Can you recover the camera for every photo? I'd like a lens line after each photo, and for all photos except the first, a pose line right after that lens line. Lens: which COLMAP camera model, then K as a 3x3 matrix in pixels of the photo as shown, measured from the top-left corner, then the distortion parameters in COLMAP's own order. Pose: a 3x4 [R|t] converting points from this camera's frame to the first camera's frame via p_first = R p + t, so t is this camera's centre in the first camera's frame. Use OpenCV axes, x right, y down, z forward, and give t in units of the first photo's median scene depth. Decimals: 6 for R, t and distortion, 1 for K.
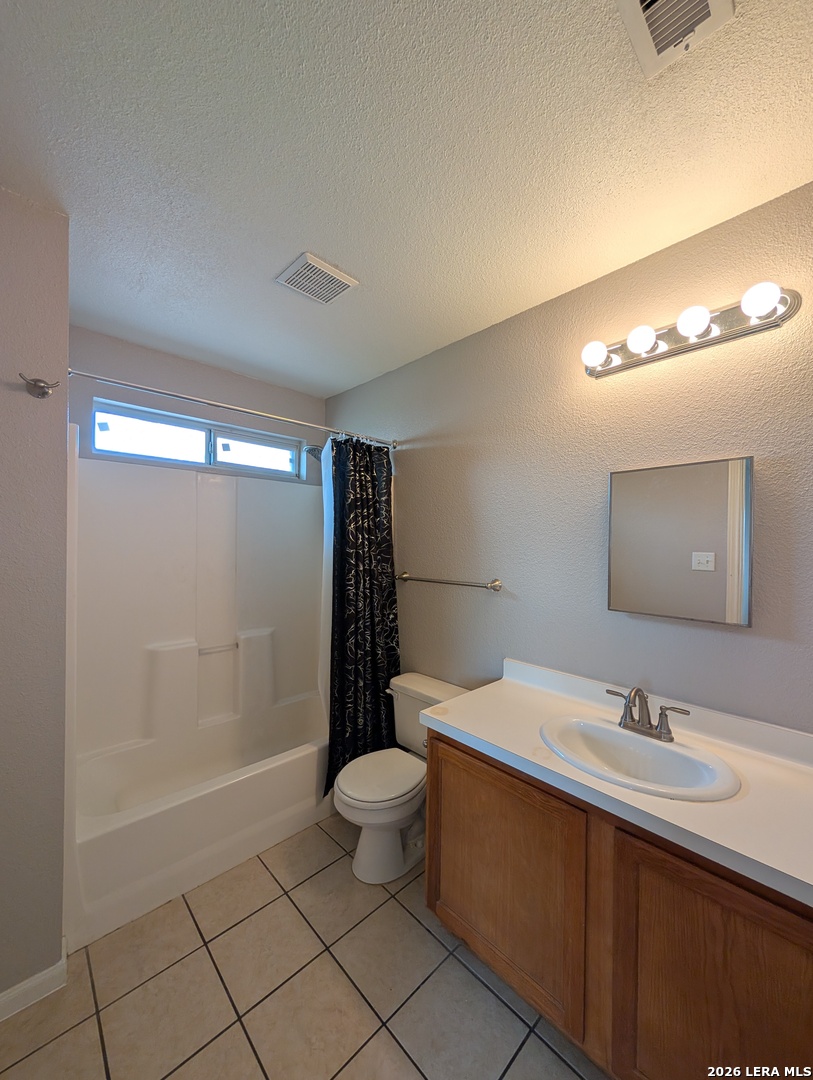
lens RADIAL K [[408.7, 0, 406.5], [0, 408.7, 540.0], [0, 0, 1]] dist [0.000024, -0.000209]
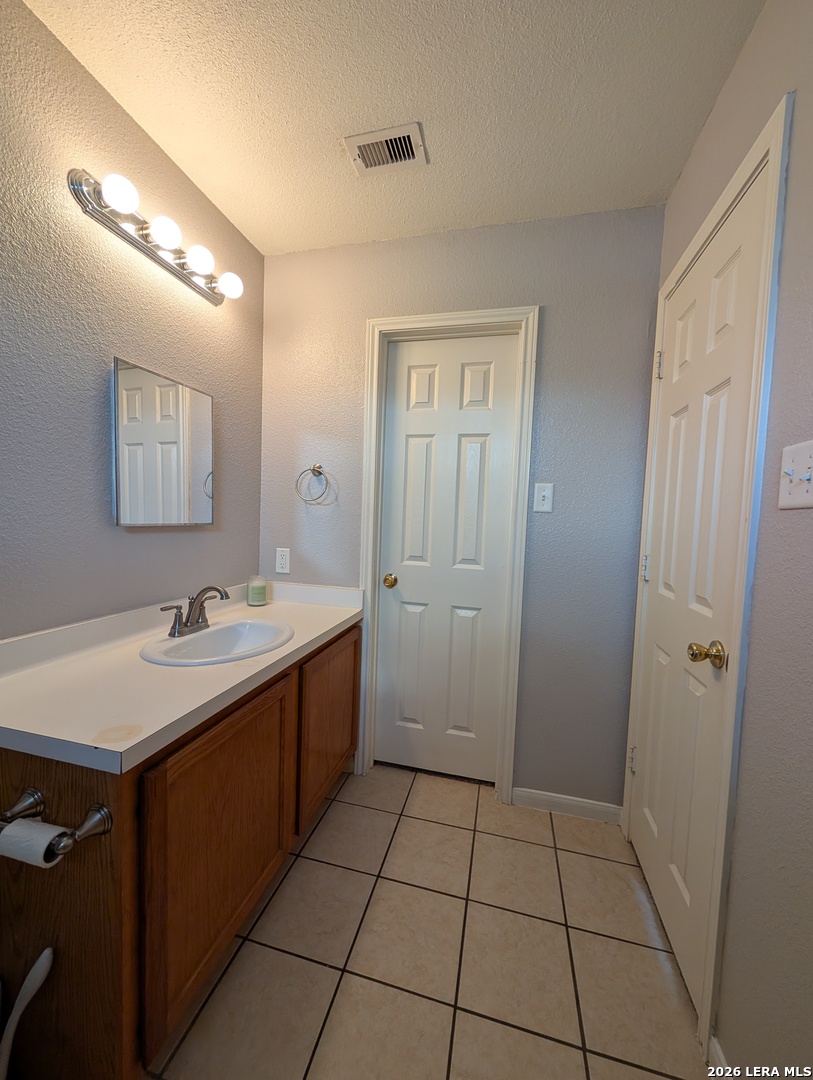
lens RADIAL K [[408.7, 0, 406.5], [0, 408.7, 540.0], [0, 0, 1]] dist [0.000024, -0.000209]
pose [[-0.533863, -0.072365, 0.842469, -0.594541], [-0.046735, 0.997333, 0.056051, 0.144521], [-0.844279, -0.009449, -0.535821, 1.082773]]
